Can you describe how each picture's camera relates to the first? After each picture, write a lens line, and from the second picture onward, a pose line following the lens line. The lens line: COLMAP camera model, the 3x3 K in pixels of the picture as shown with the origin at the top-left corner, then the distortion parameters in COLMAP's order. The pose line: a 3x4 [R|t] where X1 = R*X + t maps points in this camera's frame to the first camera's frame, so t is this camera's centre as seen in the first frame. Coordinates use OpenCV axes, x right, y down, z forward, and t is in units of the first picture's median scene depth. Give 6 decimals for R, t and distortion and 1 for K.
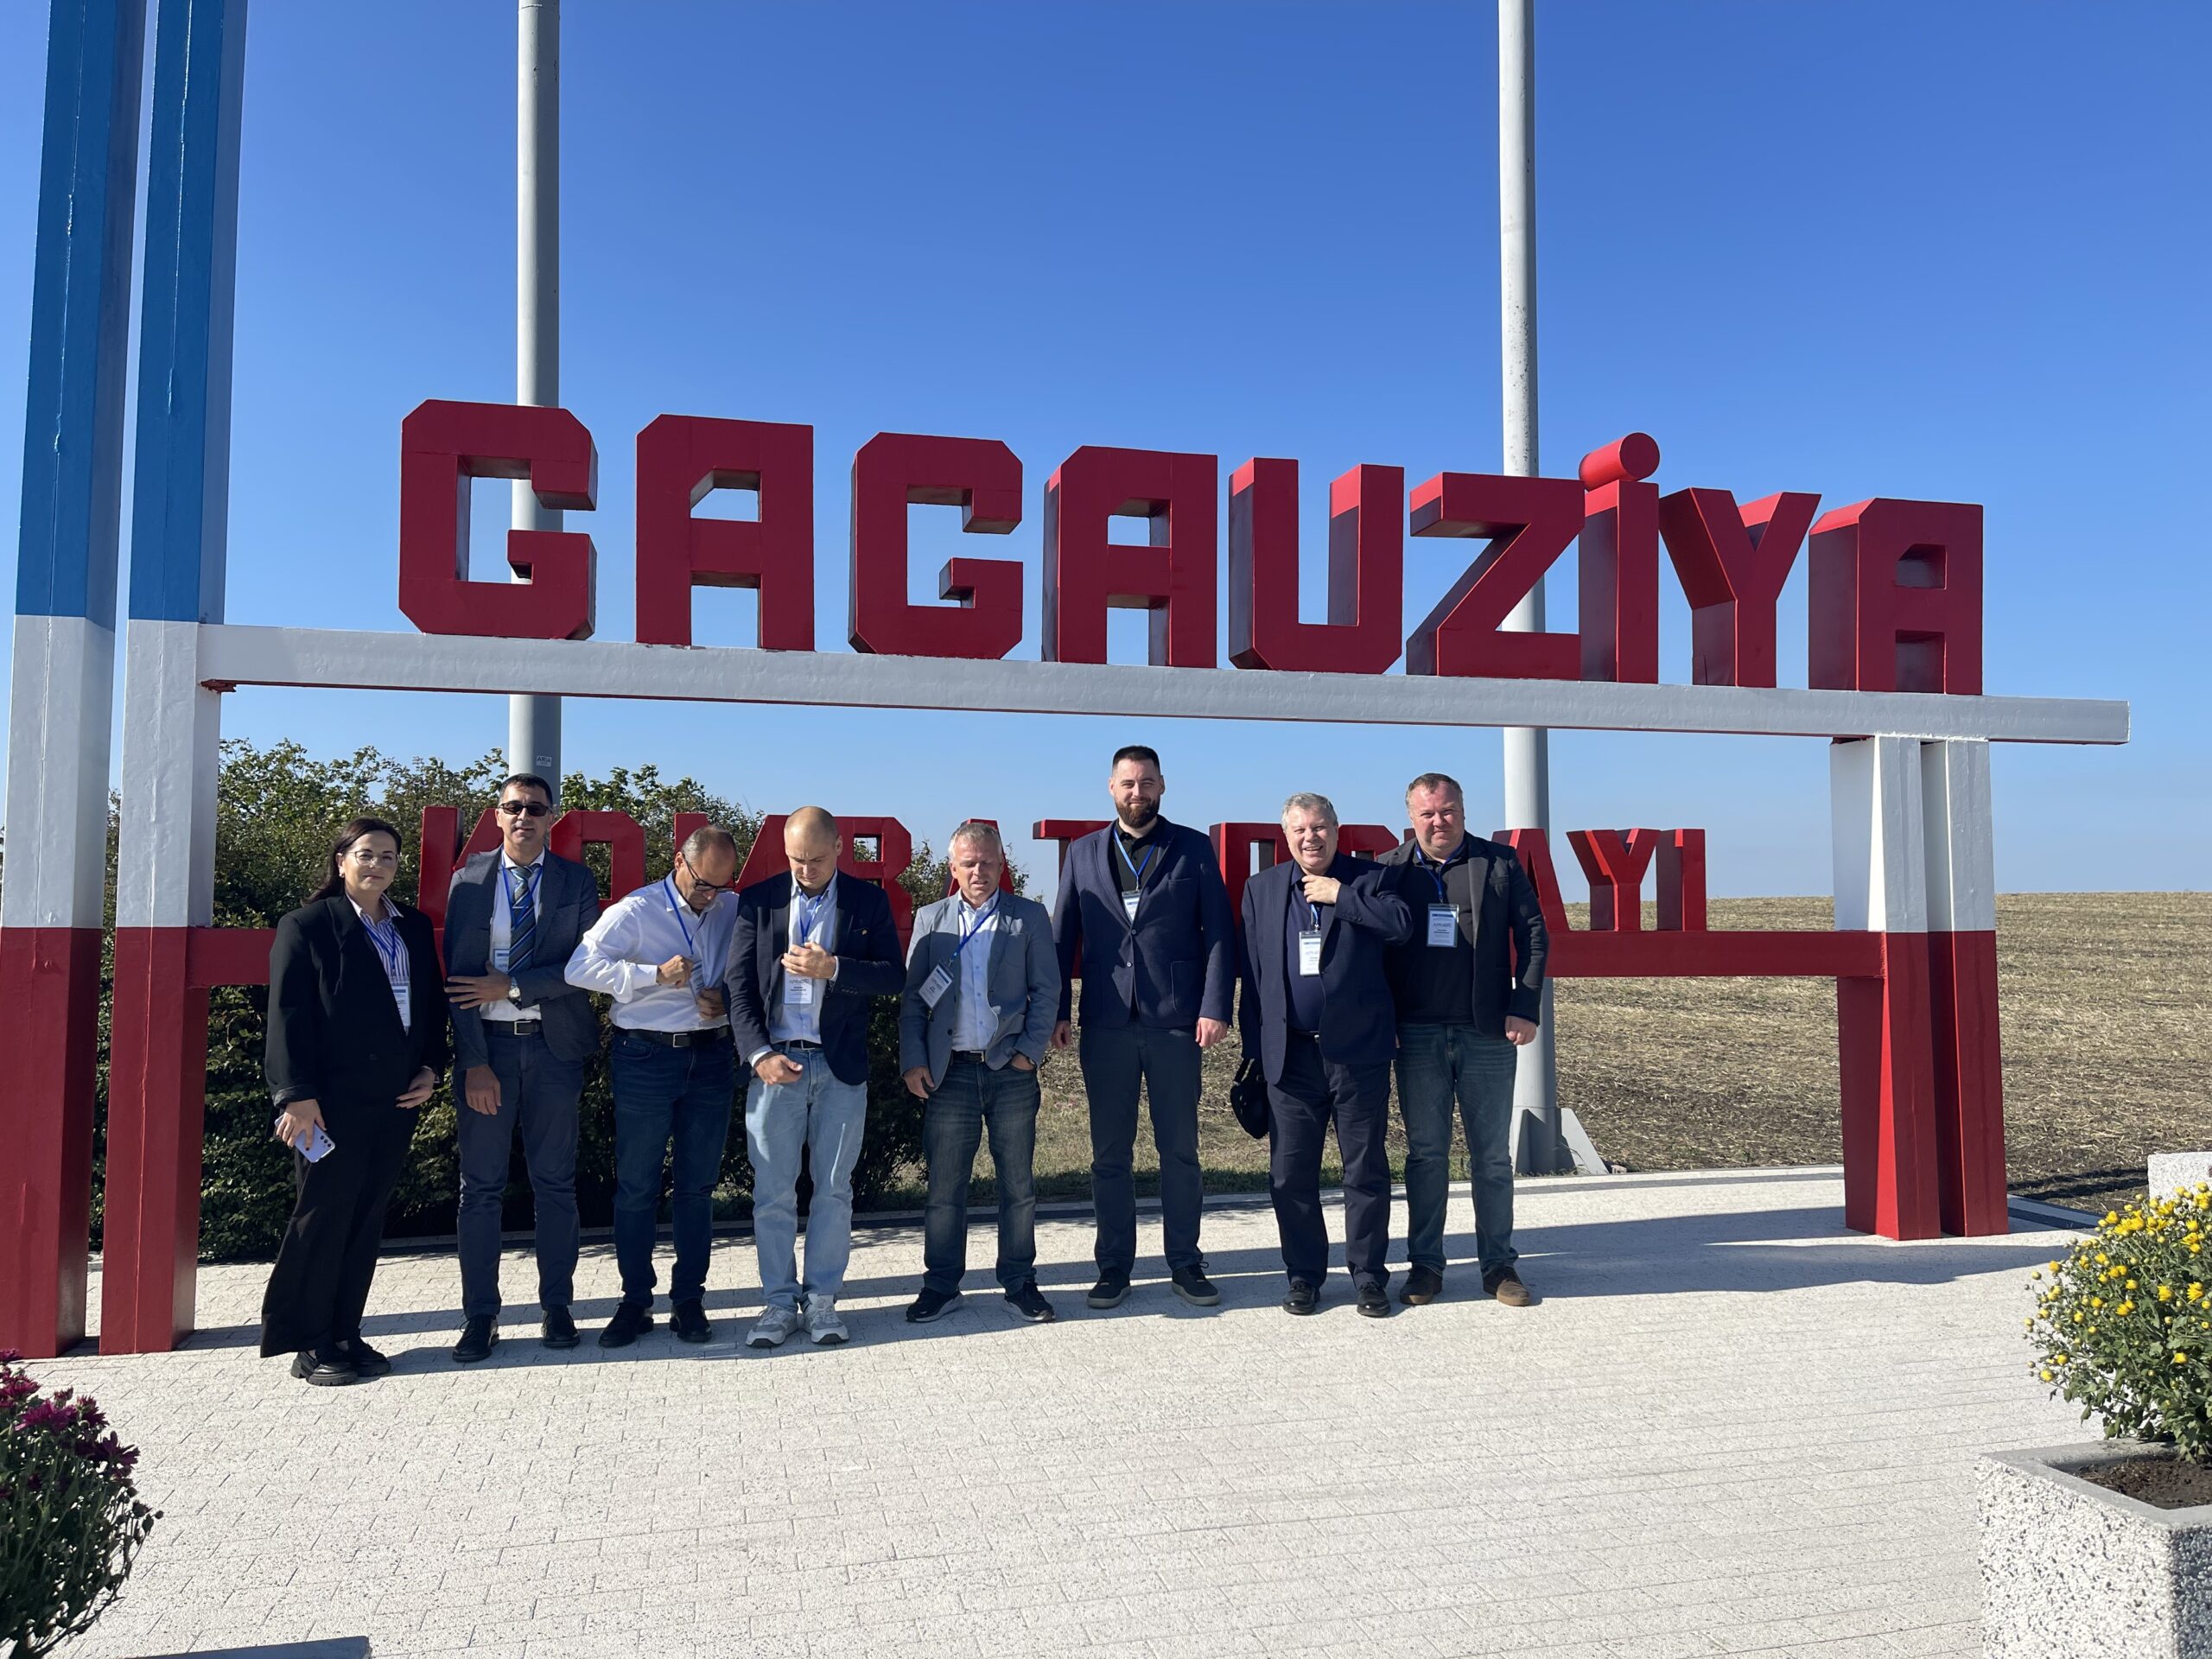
lens RADIAL K [[1666.7, 0, 1099.8], [0, 1666.7, 838.1], [0, 0, 1]] dist [0.064001, -0.066200]
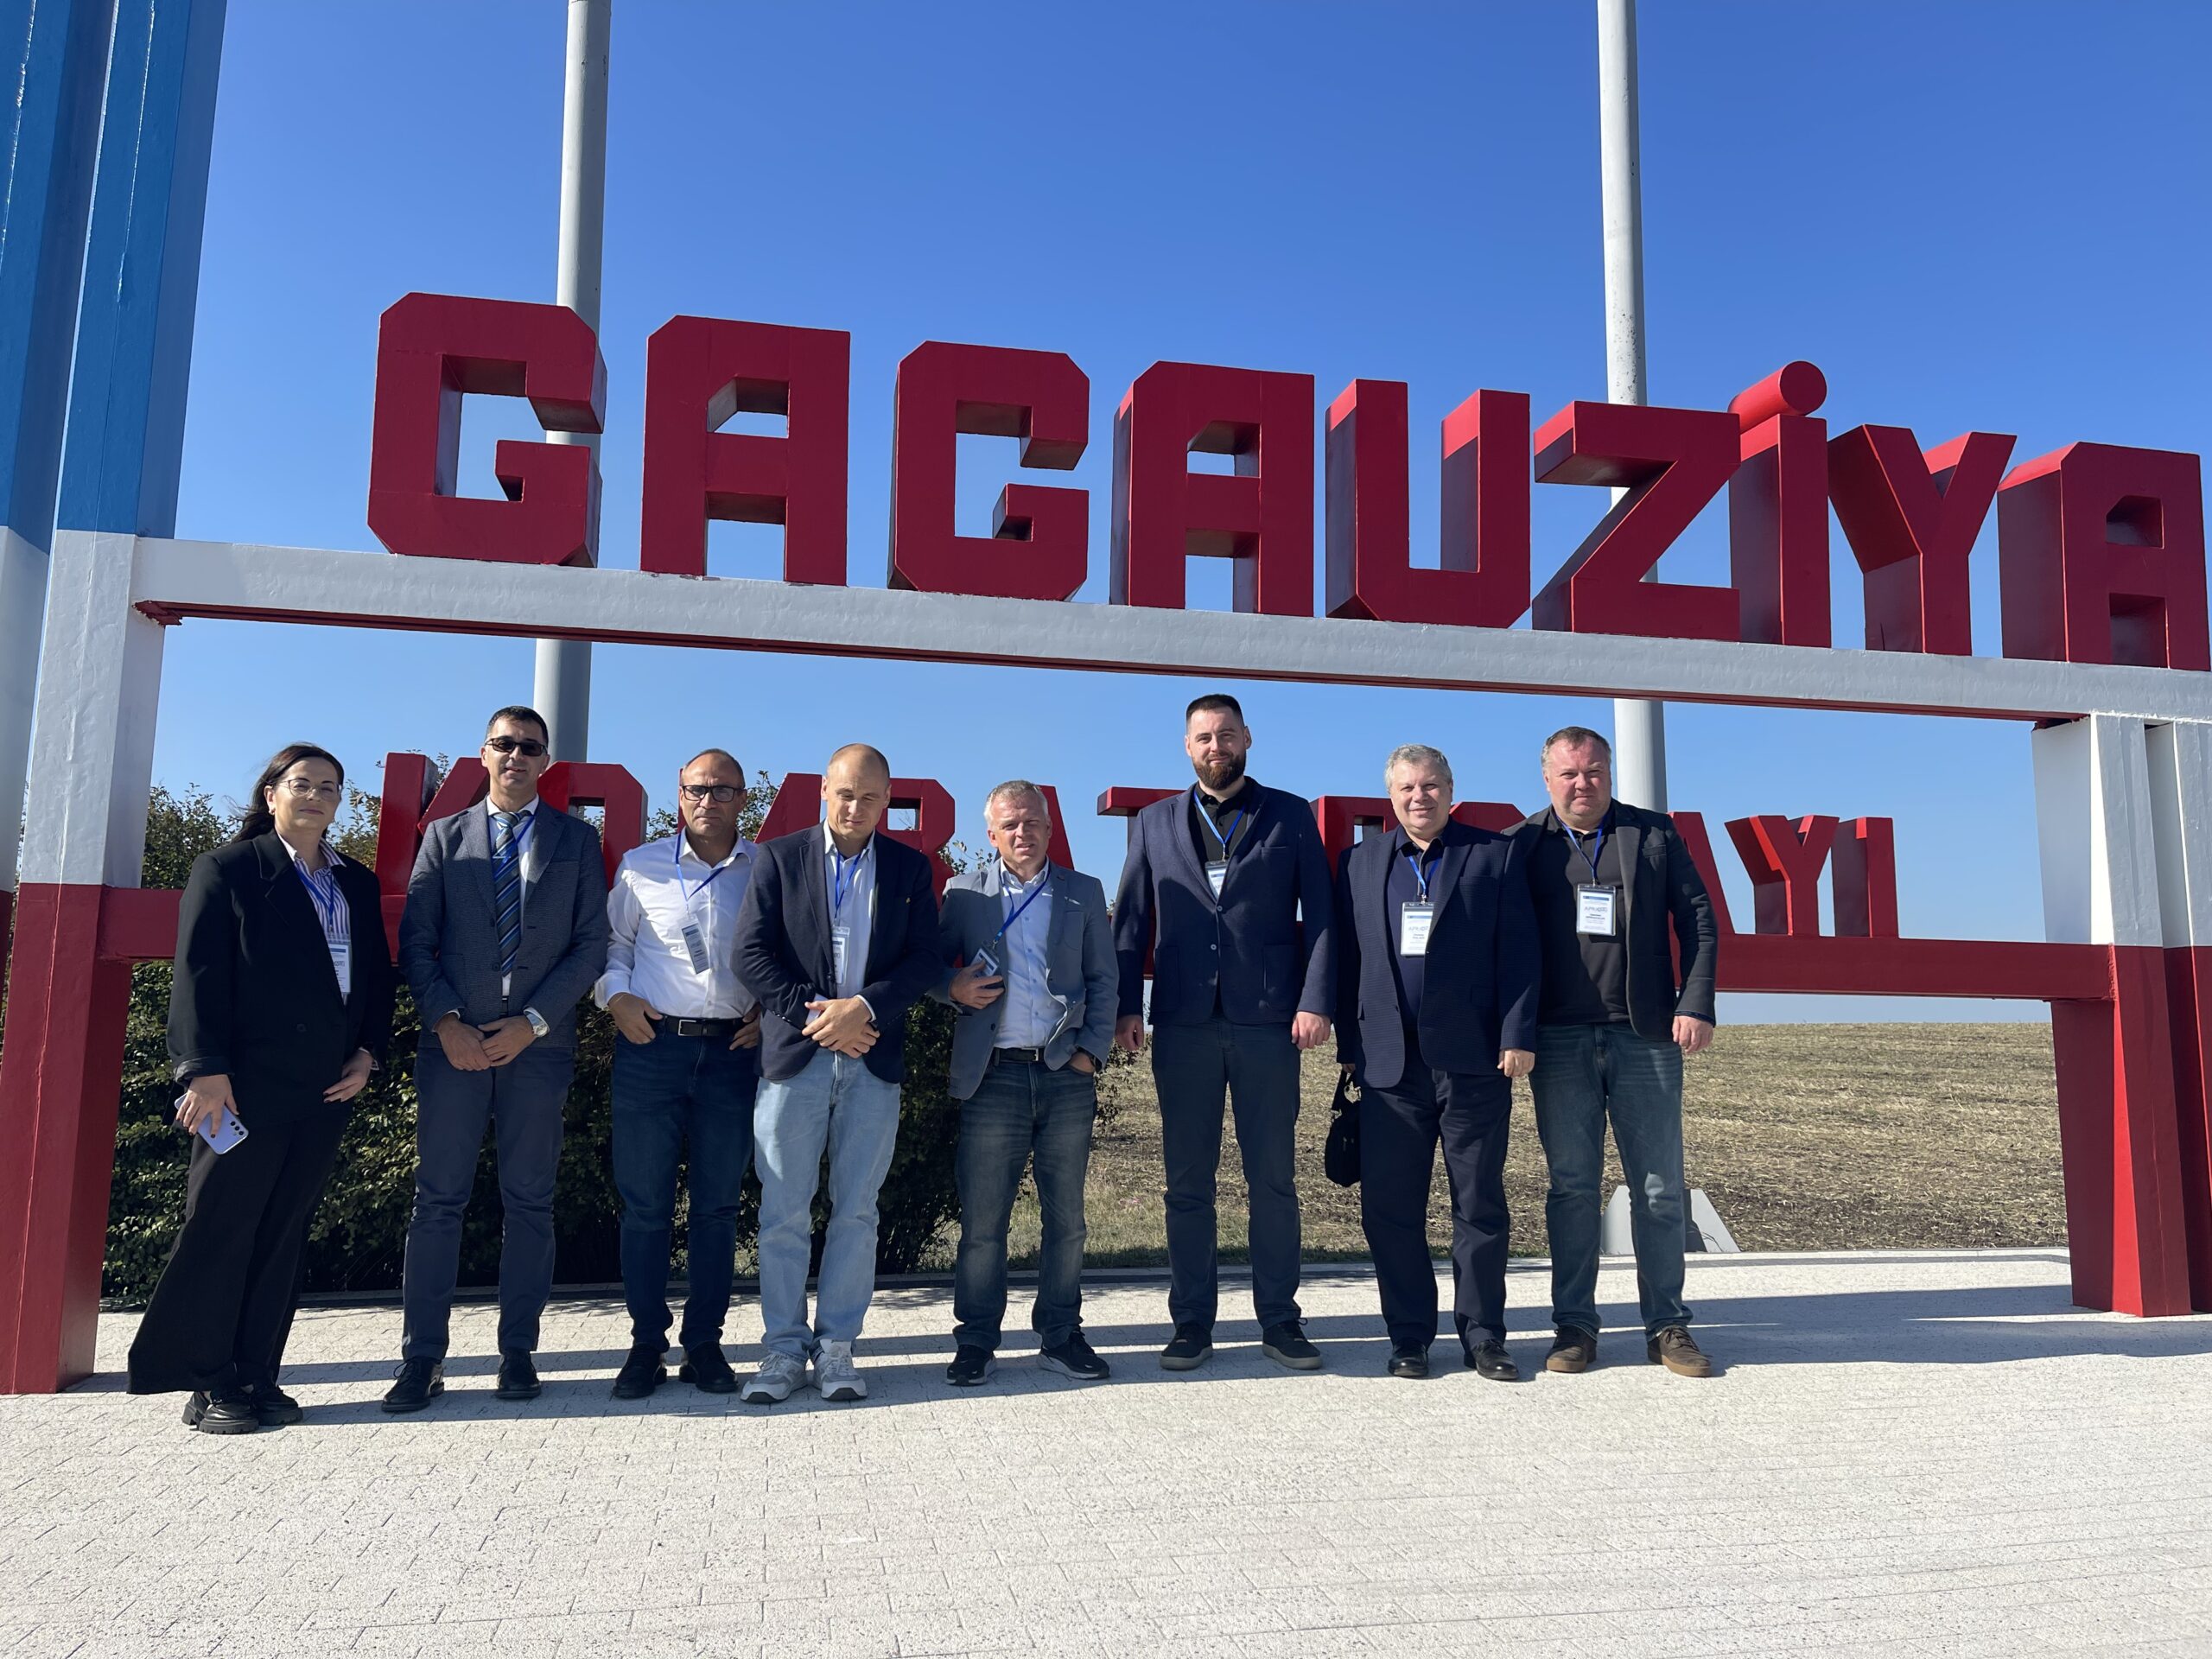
lens RADIAL K [[1666.7, 0, 1093.4], [0, 1666.7, 832.2], [0, 0, 1]] dist [0.064001, -0.066200]
pose [[0.999082, 0.004752, -0.042568, -0.006101], [-0.008043, 0.996963, -0.077459, 0.077956], [0.042070, 0.077731, 0.996086, 0.153287]]
